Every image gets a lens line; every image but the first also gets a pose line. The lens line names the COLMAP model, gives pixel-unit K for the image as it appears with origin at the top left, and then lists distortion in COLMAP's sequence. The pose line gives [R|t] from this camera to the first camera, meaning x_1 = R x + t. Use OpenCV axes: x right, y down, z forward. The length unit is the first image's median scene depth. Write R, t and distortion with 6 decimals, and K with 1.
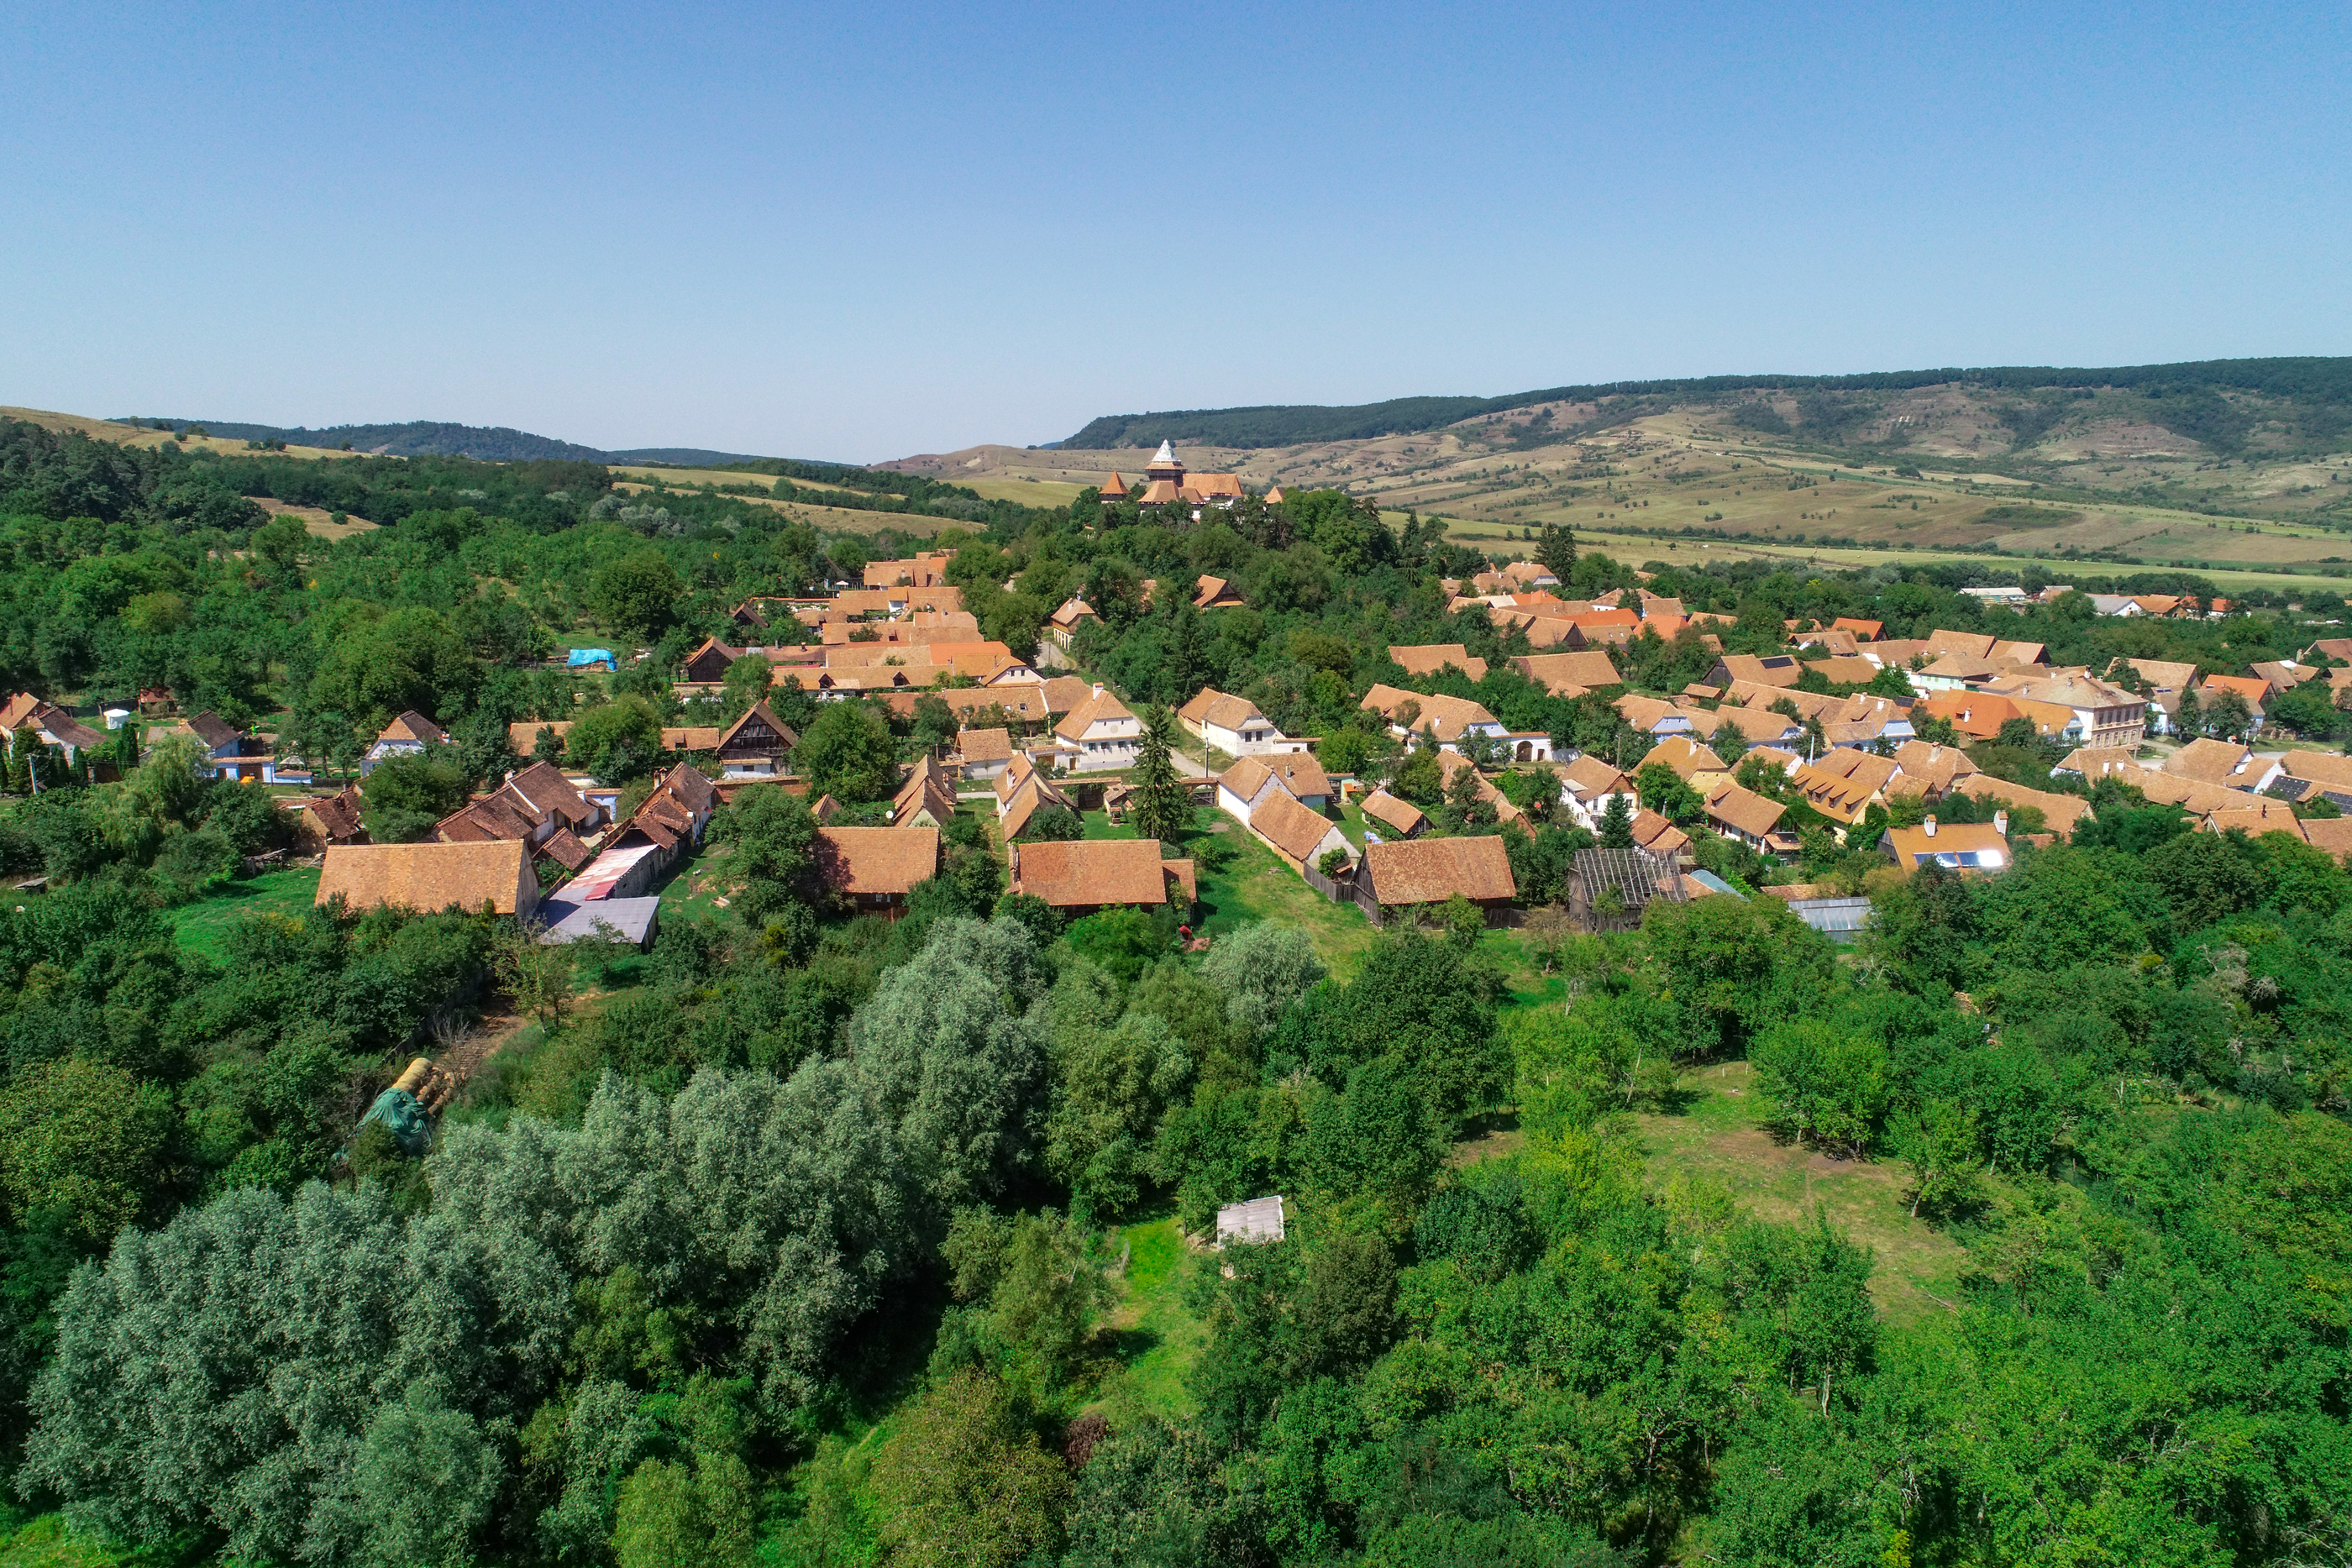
lens RADIAL K [[1571.8, 0, 1171.6], [0, 1571.8, 784.0], [0, 0, 1]] dist [-0.007391, 0.005184]
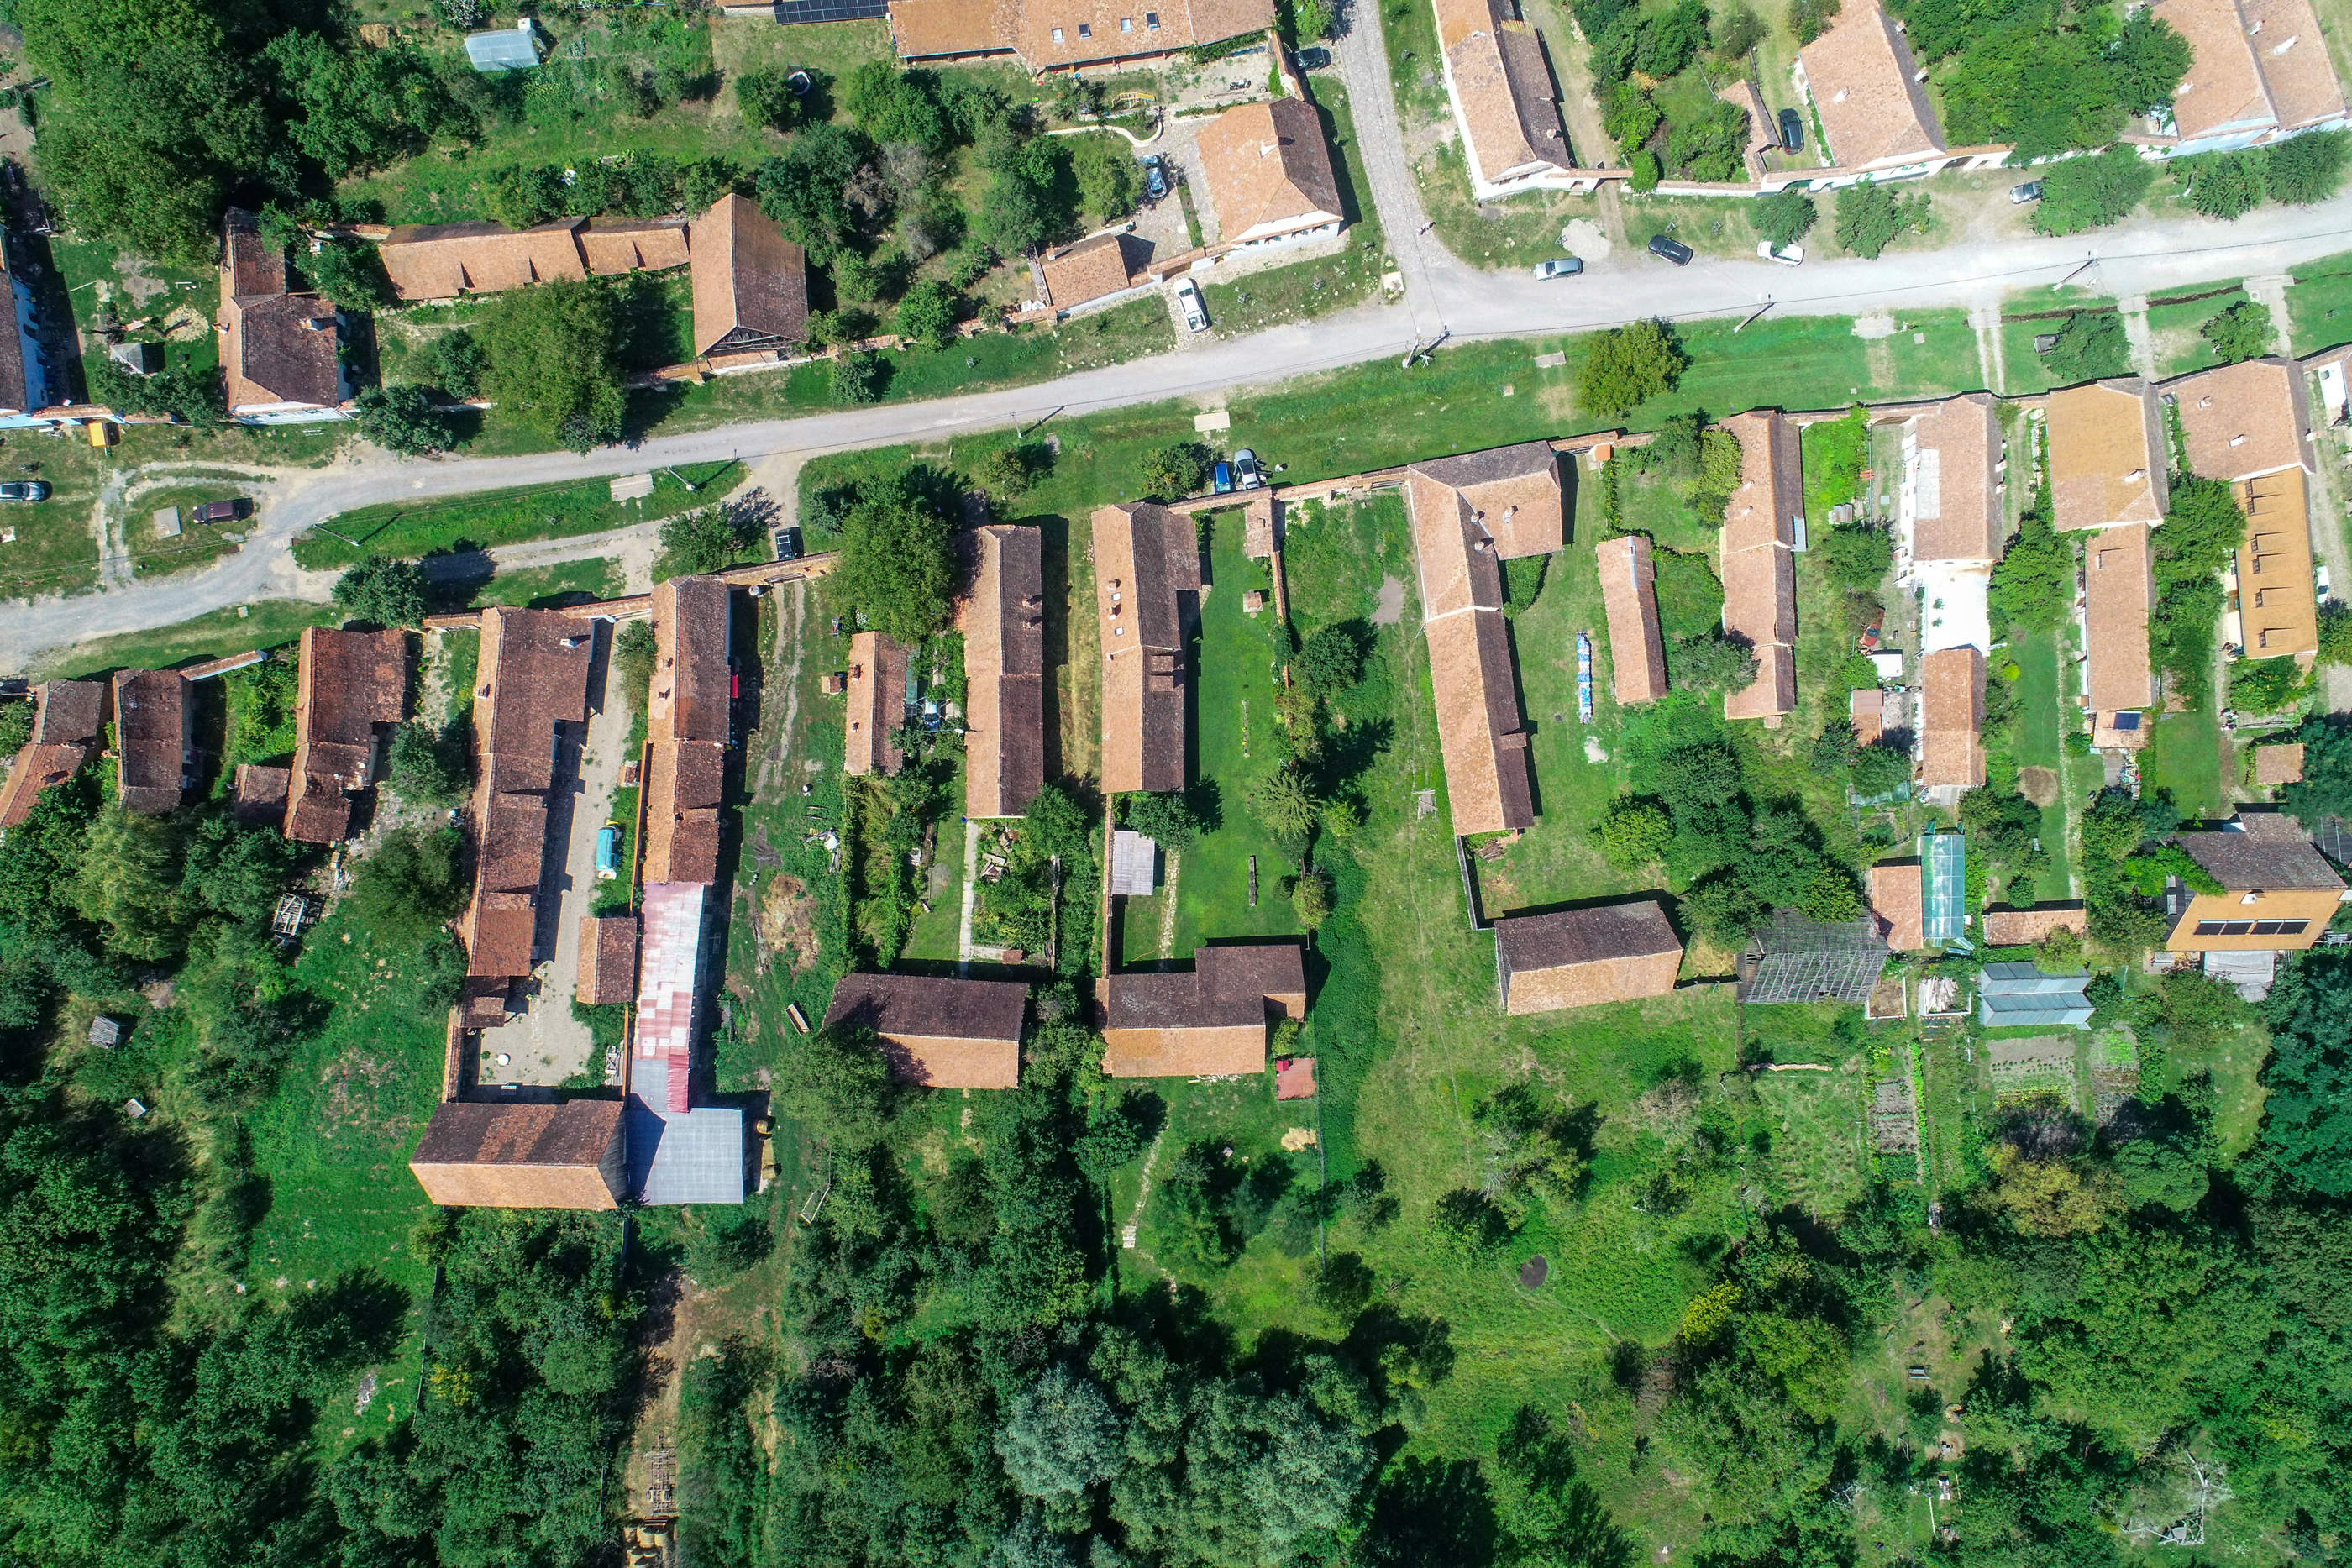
lens RADIAL K [[1571.8, 0, 1188.3], [0, 1571.8, 779.0], [0, 0, 1]] dist [-0.007391, 0.005184]
pose [[0.991597, 0.127982, -0.018890, -0.025258], [-0.016477, 0.269774, 0.962783, -0.417926], [0.128315, -0.954381, 0.269616, 0.433976]]
